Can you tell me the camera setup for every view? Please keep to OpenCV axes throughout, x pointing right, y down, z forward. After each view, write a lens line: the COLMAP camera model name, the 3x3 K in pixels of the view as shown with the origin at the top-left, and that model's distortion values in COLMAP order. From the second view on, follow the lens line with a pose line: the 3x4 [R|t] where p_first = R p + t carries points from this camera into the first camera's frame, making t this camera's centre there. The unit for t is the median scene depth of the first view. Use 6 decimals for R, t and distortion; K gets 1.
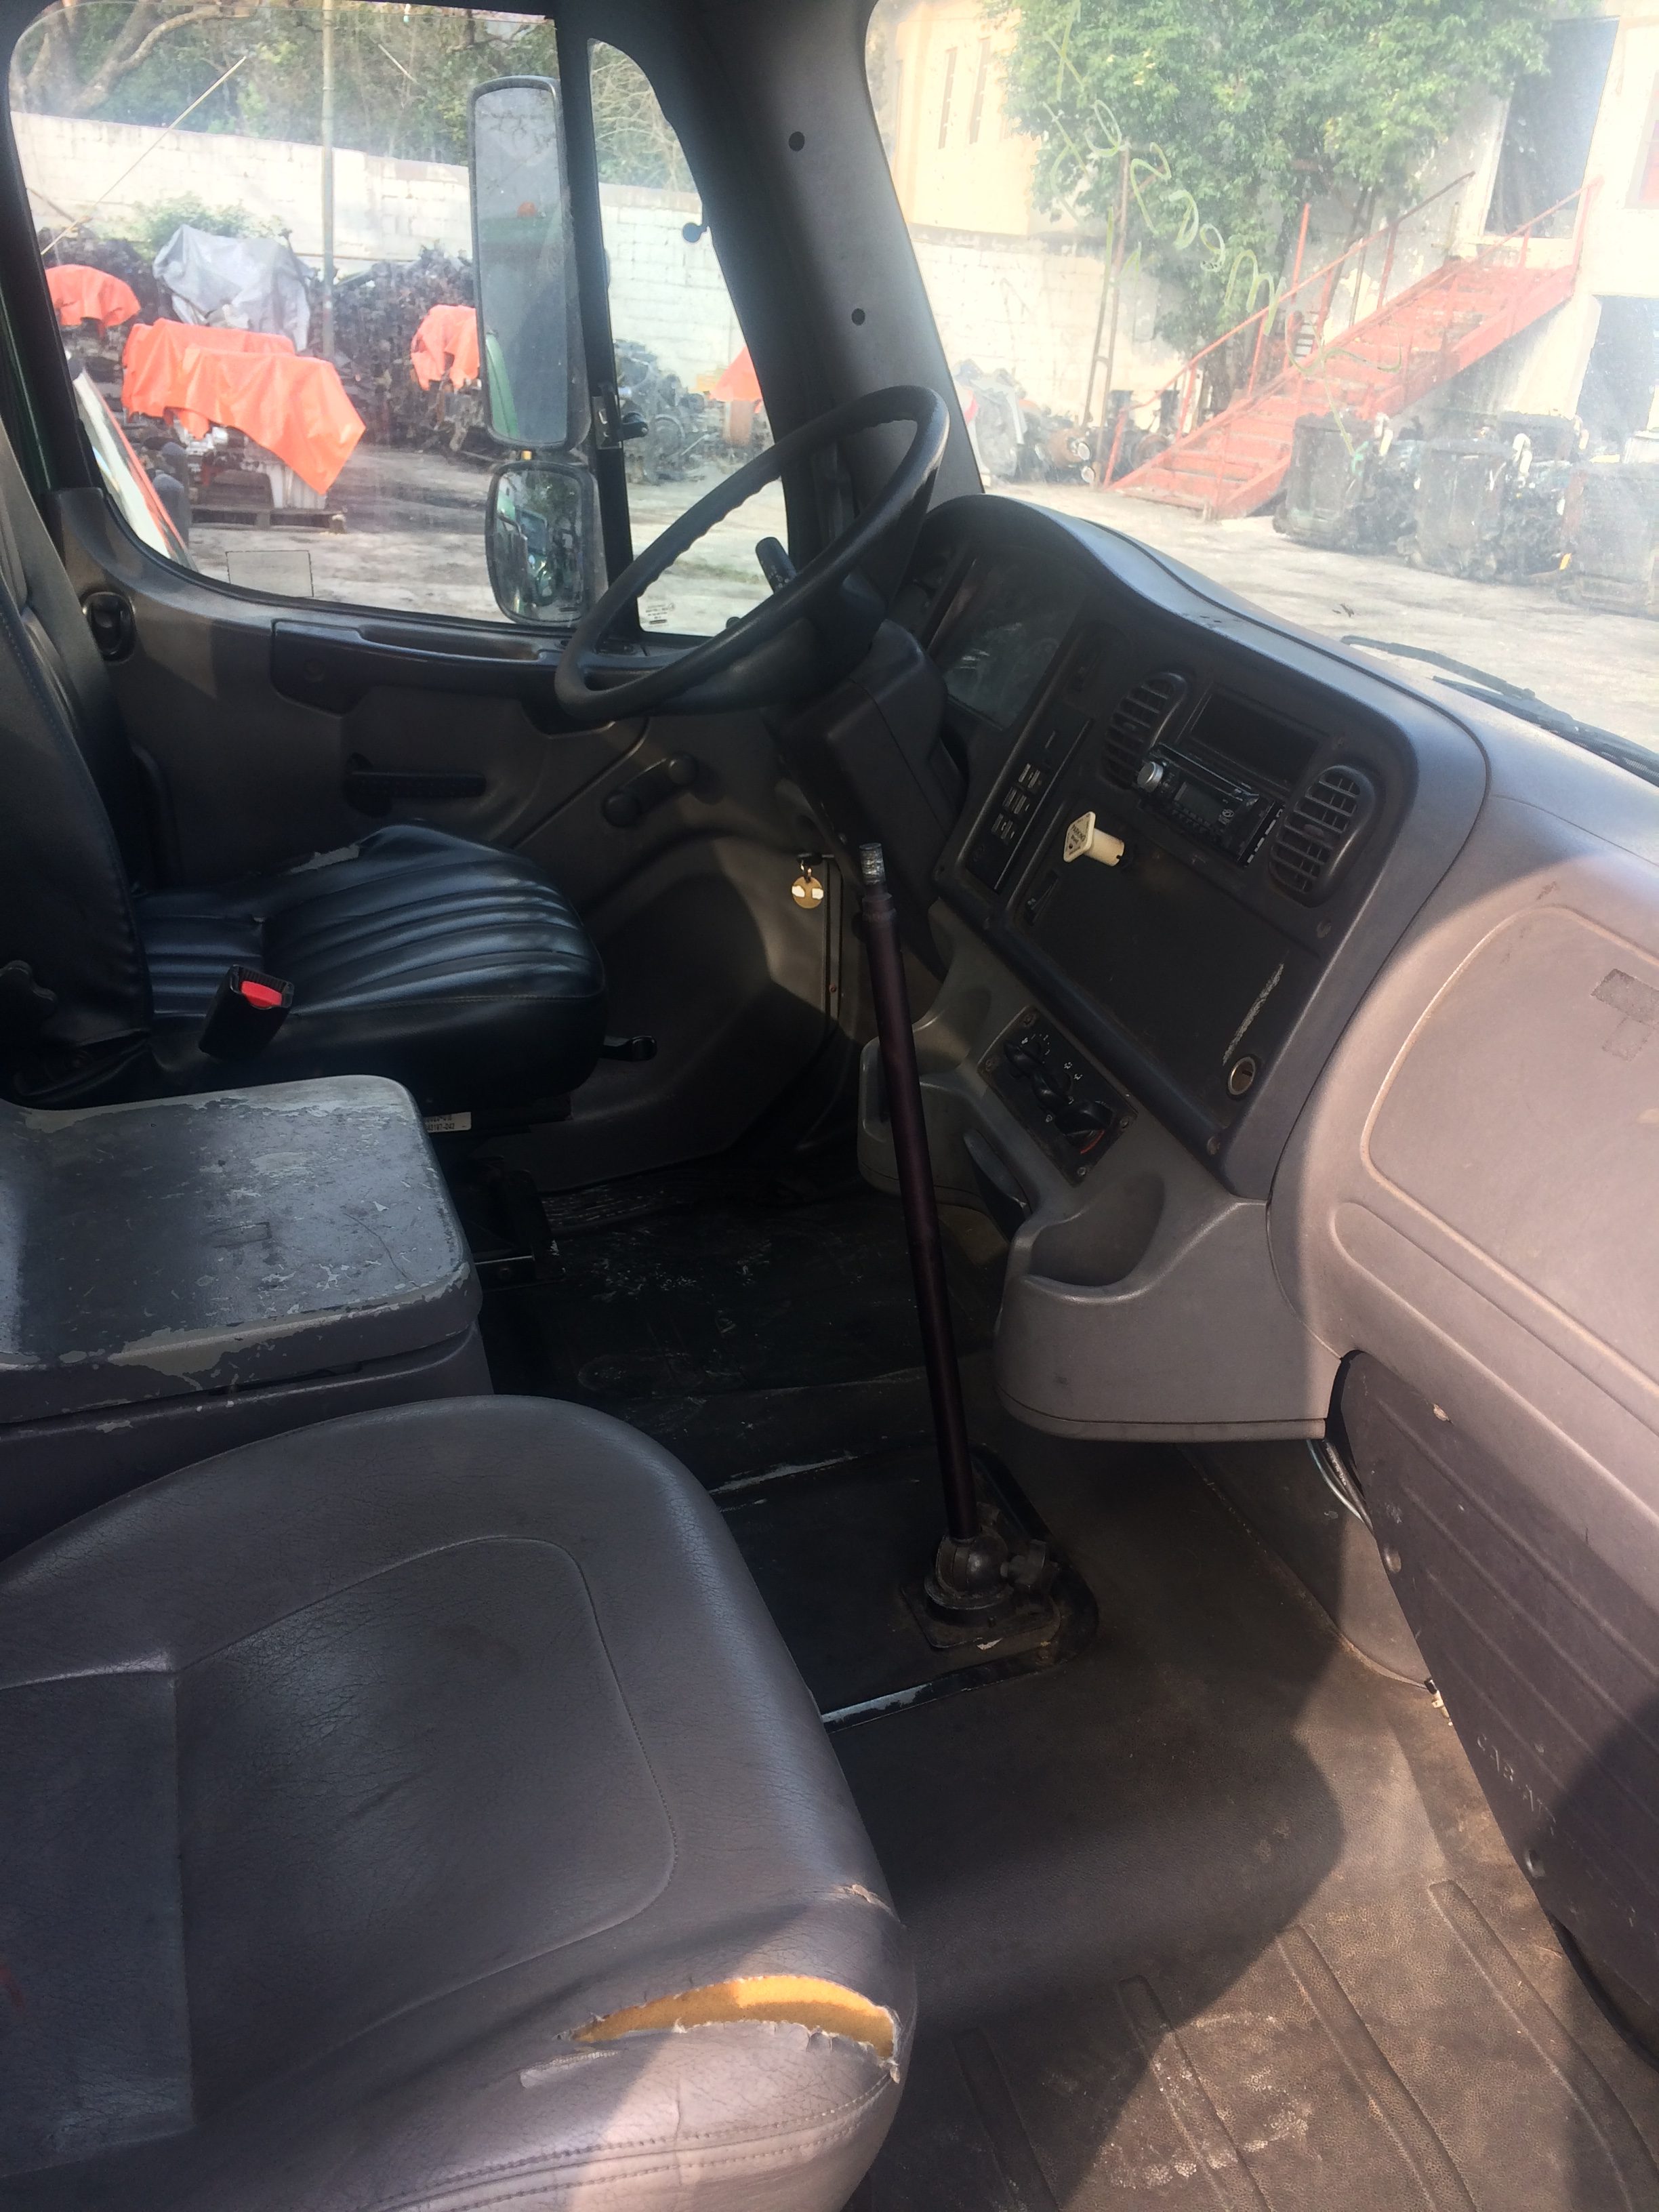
lens RADIAL K [[1918.0, 0, 837.9], [0, 1918.0, 1093.5], [0, 0, 1]] dist [0.088737, -0.126661]
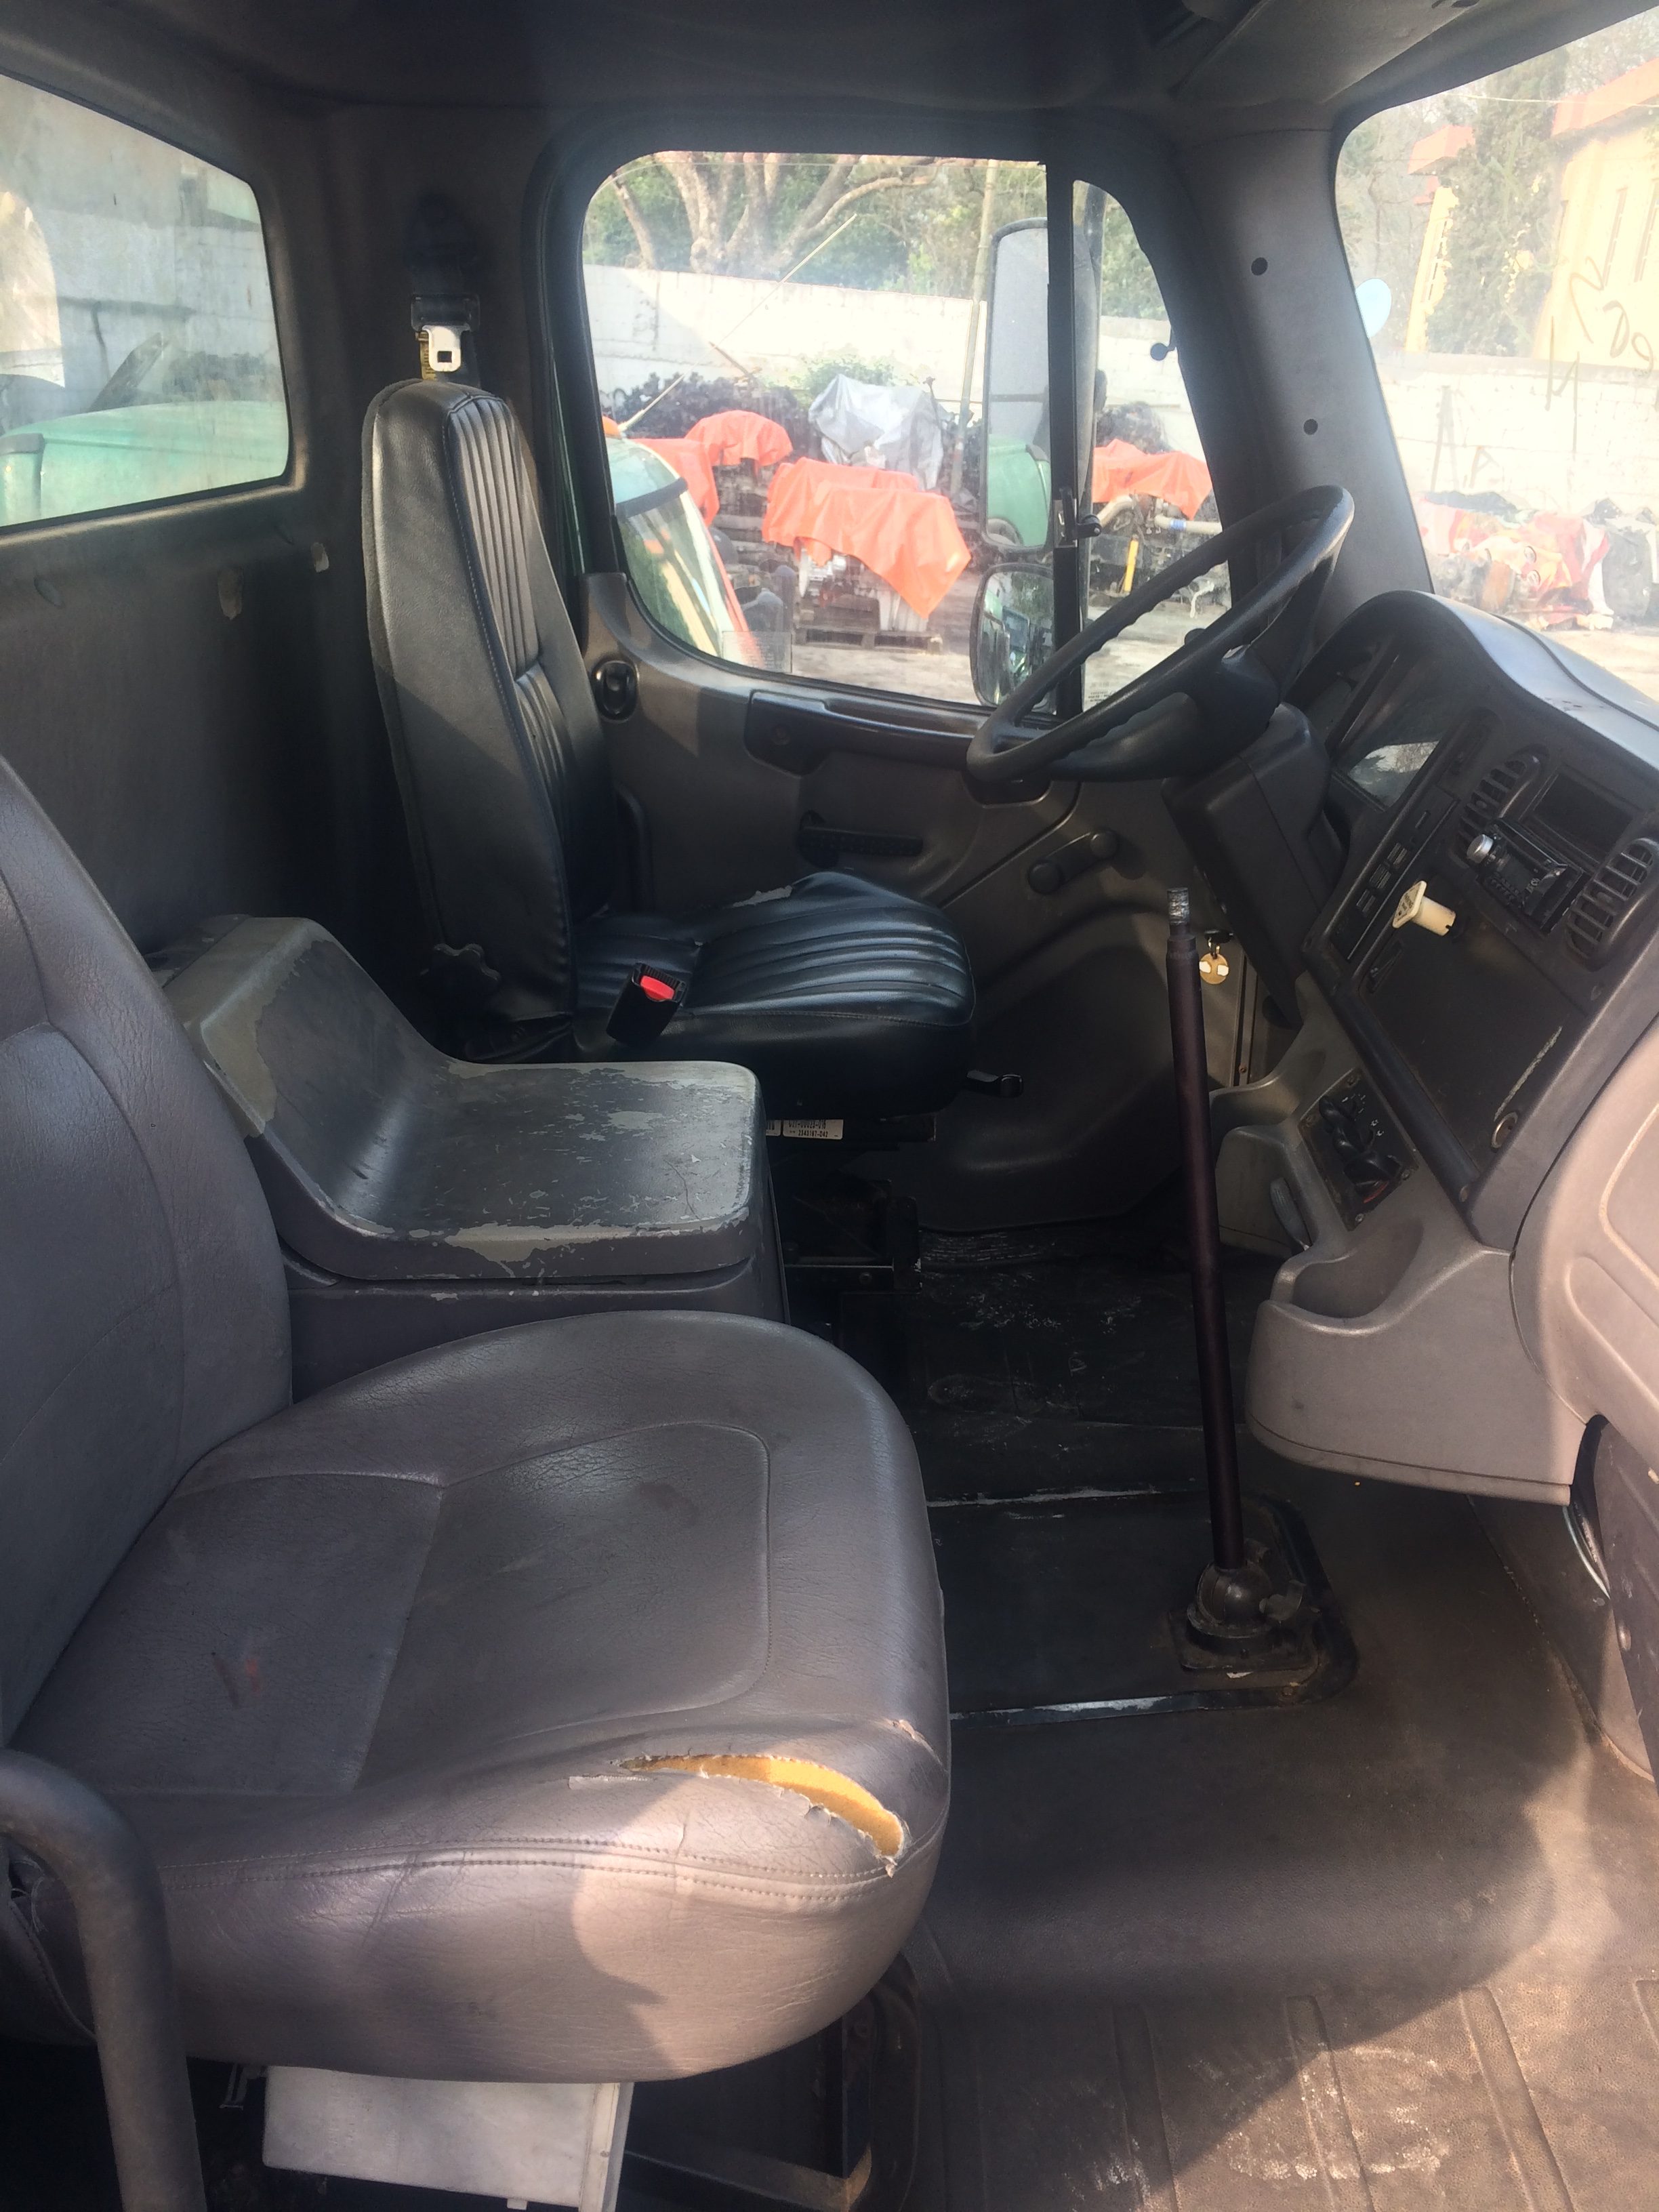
lens RADIAL K [[1918.0, 0, 837.9], [0, 1918.0, 1093.5], [0, 0, 1]] dist [0.088737, -0.126661]
pose [[0.953319, 0.098811, -0.285339, 0.136618], [-0.116946, 0.992017, -0.047189, 0.051285], [0.278399, 0.078355, 0.957264, -0.069623]]
